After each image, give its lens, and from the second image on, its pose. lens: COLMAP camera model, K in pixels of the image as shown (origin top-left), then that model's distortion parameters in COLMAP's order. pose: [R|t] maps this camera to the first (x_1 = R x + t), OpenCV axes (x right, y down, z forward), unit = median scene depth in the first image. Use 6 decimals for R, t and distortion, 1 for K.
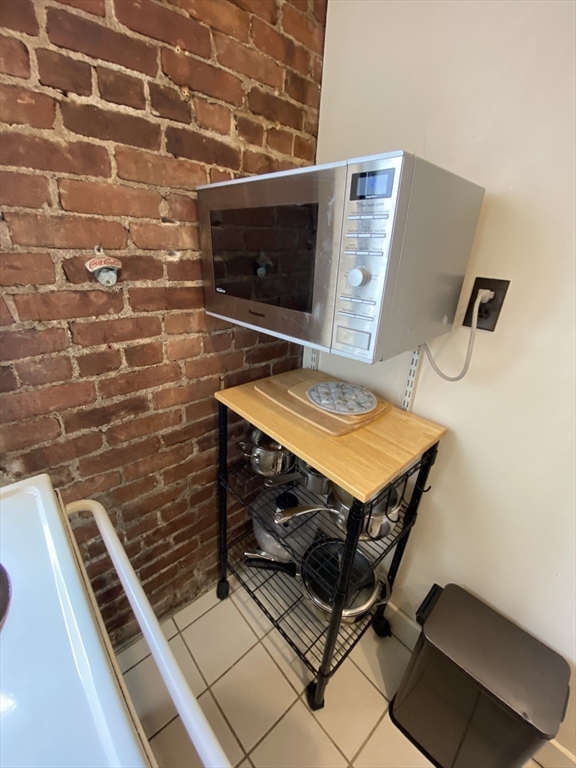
lens RADIAL K [[310.5, 0, 292.2], [0, 310.5, 378.9], [0, 0, 1]] dist [0.012099, -0.016575]
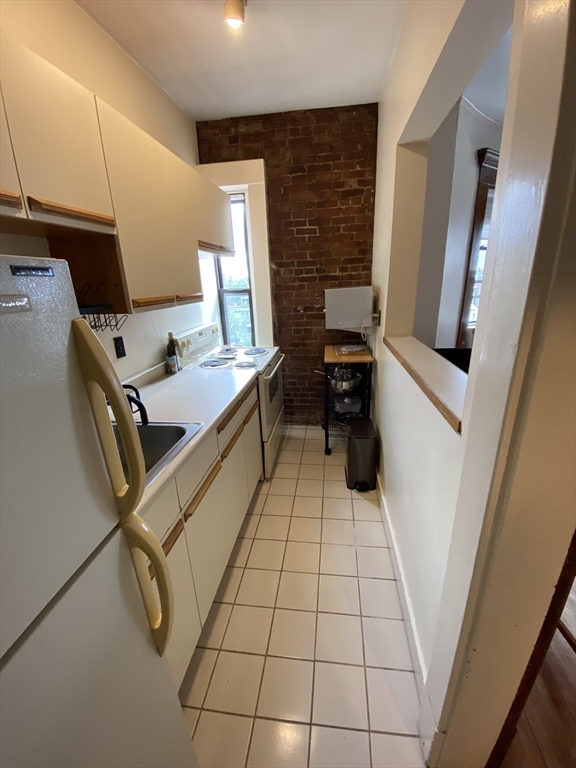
lens RADIAL K [[310.5, 0, 291.2], [0, 310.5, 385.0], [0, 0, 1]] dist [0.012099, -0.016575]
pose [[0.631995, 0.175849, -0.754758, 2.503948], [-0.229646, 0.972669, 0.034326, 0.508056], [0.740166, 0.151634, 0.655105, -1.621553]]
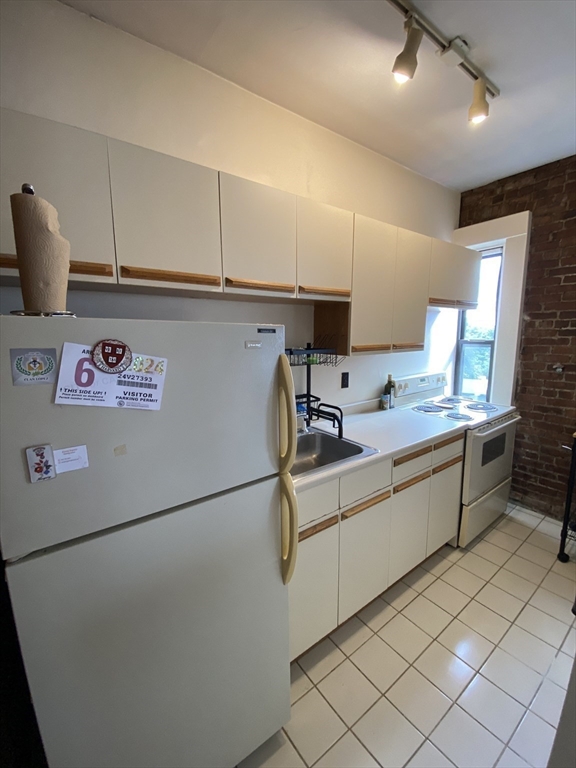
lens RADIAL K [[310.5, 0, 284.6], [0, 310.5, 382.1], [0, 0, 1]] dist [0.012099, -0.016575]
pose [[-0.127023, 0.099030, -0.986944, 2.975539], [-0.371372, 0.917884, 0.139898, 0.421252], [0.919754, 0.384294, -0.079815, -1.388799]]
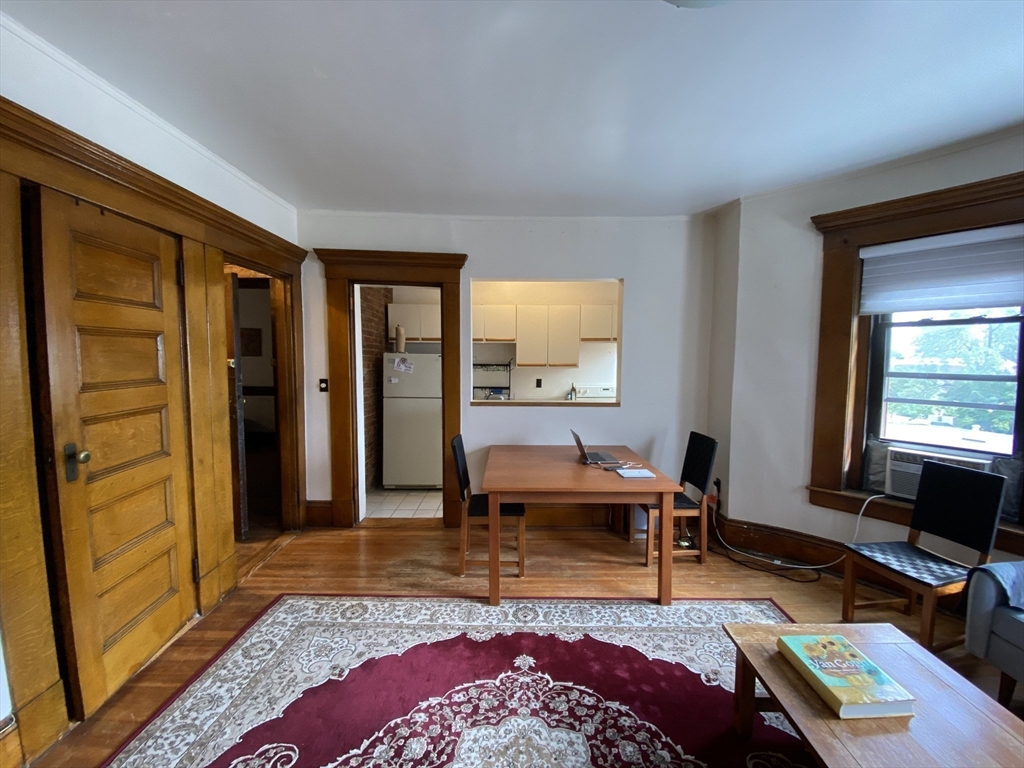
lens RADIAL K [[413.9, 0, 512.4], [0, 413.9, 385.2], [0, 0, 1]] dist [0.012099, -0.016575]
pose [[-0.677059, -0.006899, -0.735896, 5.512612], [-0.319025, 0.903865, 0.285045, -1.259444], [0.663184, 0.427762, -0.614171, 3.007850]]
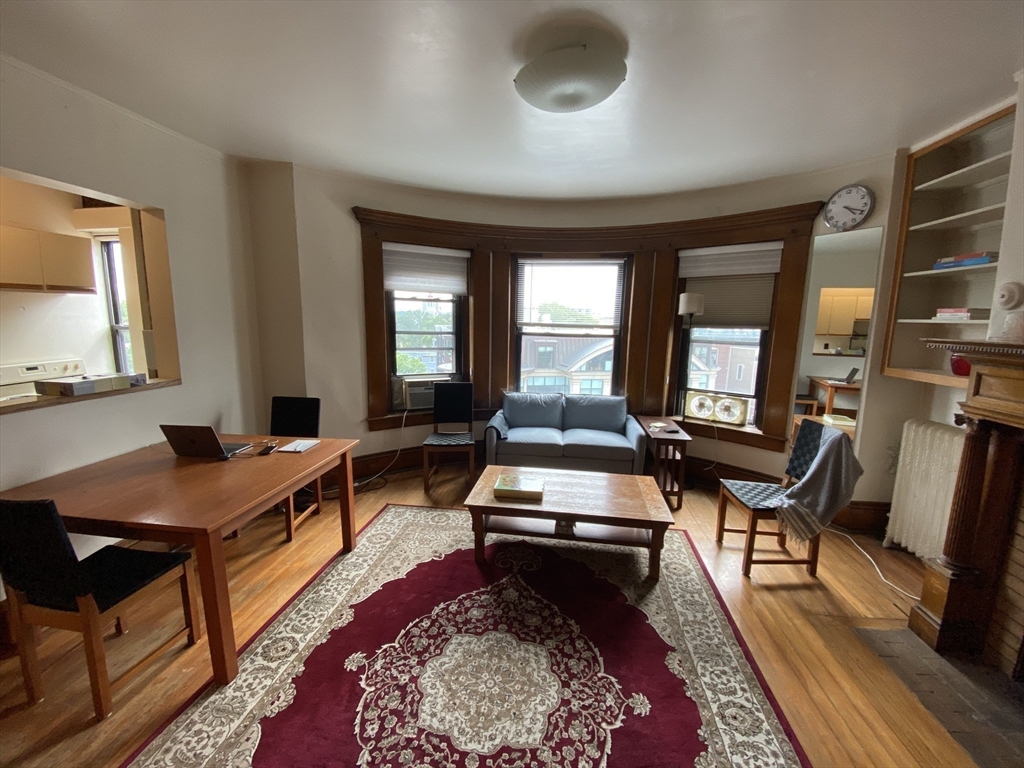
lens RADIAL K [[413.9, 0, 515.4], [0, 413.9, 385.6], [0, 0, 1]] dist [0.012099, -0.016575]
pose [[0.642366, 0.079599, -0.762253, 5.833582], [-0.280303, 0.950085, -0.137003, -0.361678], [0.713300, 0.301667, 0.632614, 0.749291]]
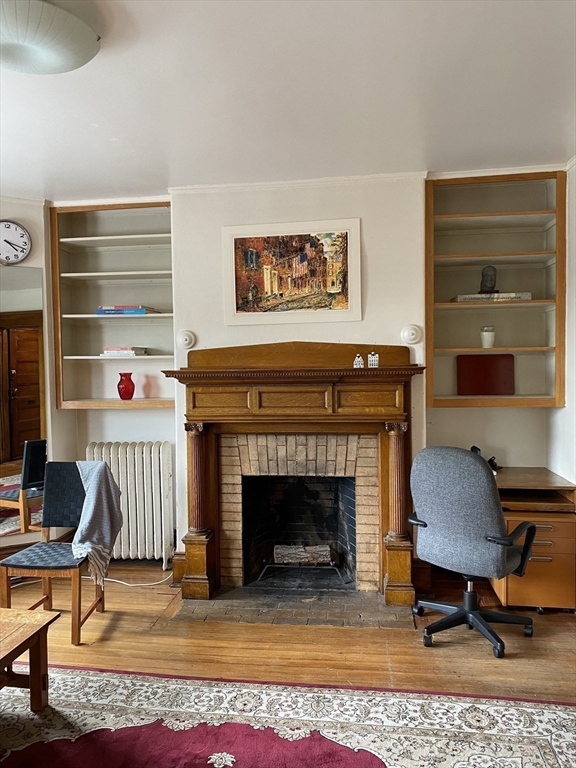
lens RADIAL K [[585.2, 0, 280.7], [0, 585.2, 378.2], [0, 0, 1]] dist [0.006200, -0.004822]
pose [[0.776683, -0.071933, 0.625770, 3.175186], [0.286314, 0.925214, -0.249007, -0.185435], [-0.561059, 0.372566, 0.739194, 0.059725]]
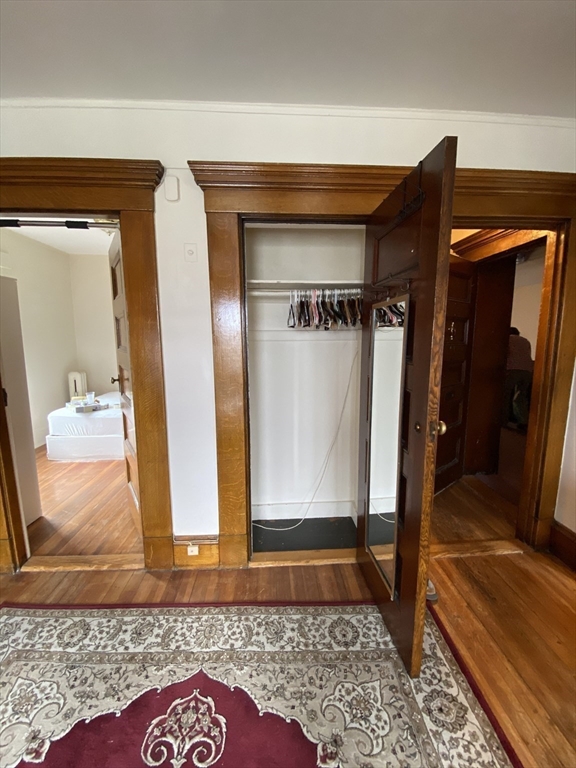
lens RADIAL K [[310.5, 0, 292.1], [0, 310.5, 385.7], [0, 0, 1]] dist [0.012099, -0.016575]
pose [[-0.769986, -0.140659, 0.622364, 3.787586], [0.211764, 0.863778, 0.457213, -0.723276], [-0.601895, 0.483842, -0.635310, 1.622938]]
